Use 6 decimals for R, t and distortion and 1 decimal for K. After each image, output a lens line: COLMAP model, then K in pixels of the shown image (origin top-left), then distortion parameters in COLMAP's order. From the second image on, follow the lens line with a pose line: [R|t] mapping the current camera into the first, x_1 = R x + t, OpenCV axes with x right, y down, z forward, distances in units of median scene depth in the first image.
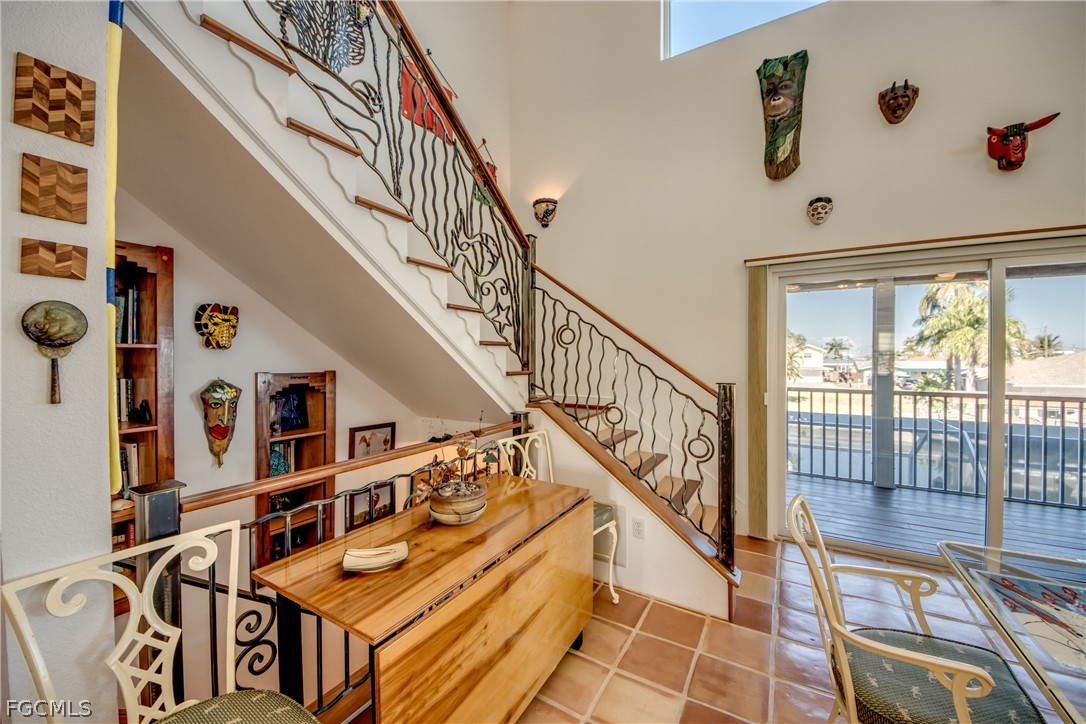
lens RADIAL K [[418.2, 0, 535.1], [0, 418.2, 359.6], [0, 0, 1]] dist [-0.006788, -0.003271]
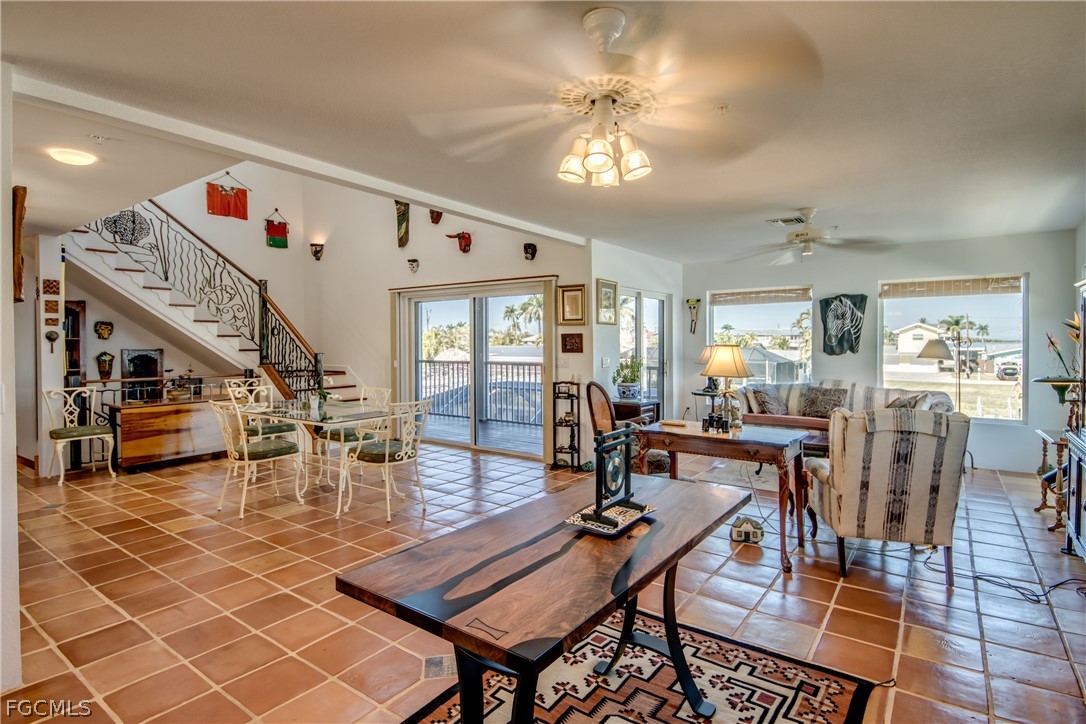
lens RADIAL K [[552.7, 0, 569.3], [0, 552.7, 344.4], [0, 0, 1]] dist [-0.023584, 0.000436]
pose [[0.999067, -0.004456, -0.042946, 1.612579], [0.004460, 0.999990, 0.000001, 0.012554], [0.042945, -0.000192, 0.999077, -1.587381]]
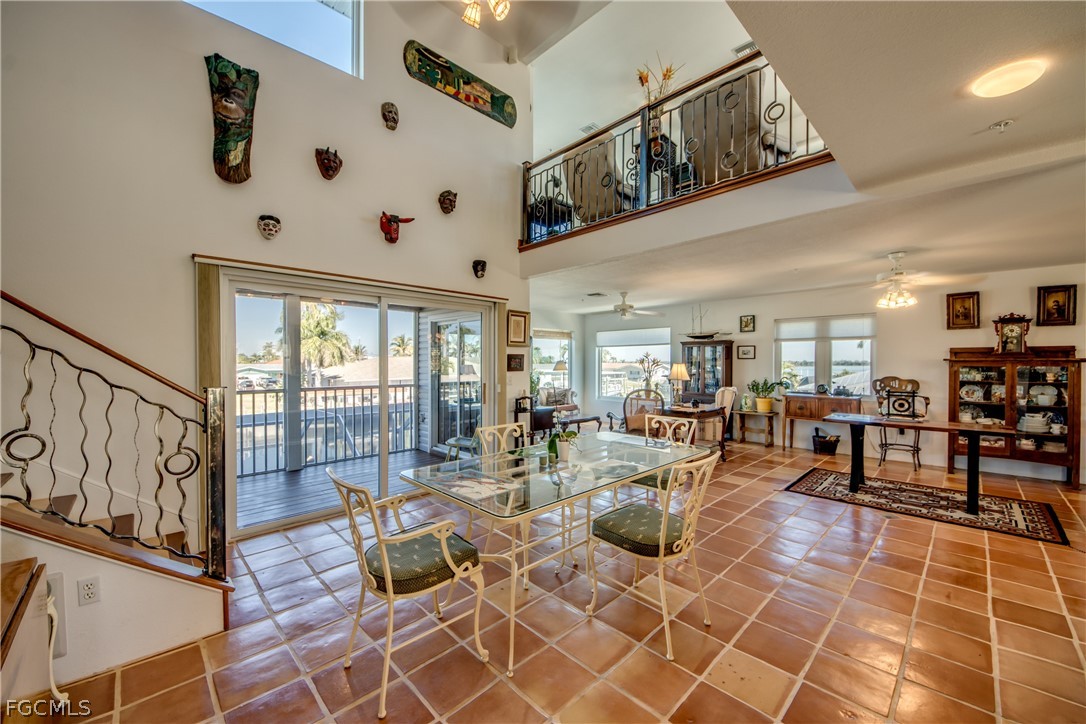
lens RADIAL K [[418.2, 0, 544.8], [0, 418.2, 364.4], [0, 0, 1]] dist [-0.006788, -0.003271]
pose [[0.238608, -0.009243, 0.971072, -0.229753], [0.006015, 0.999950, 0.008040, 0.000499], [-0.971097, 0.003923, 0.238651, 0.032076]]
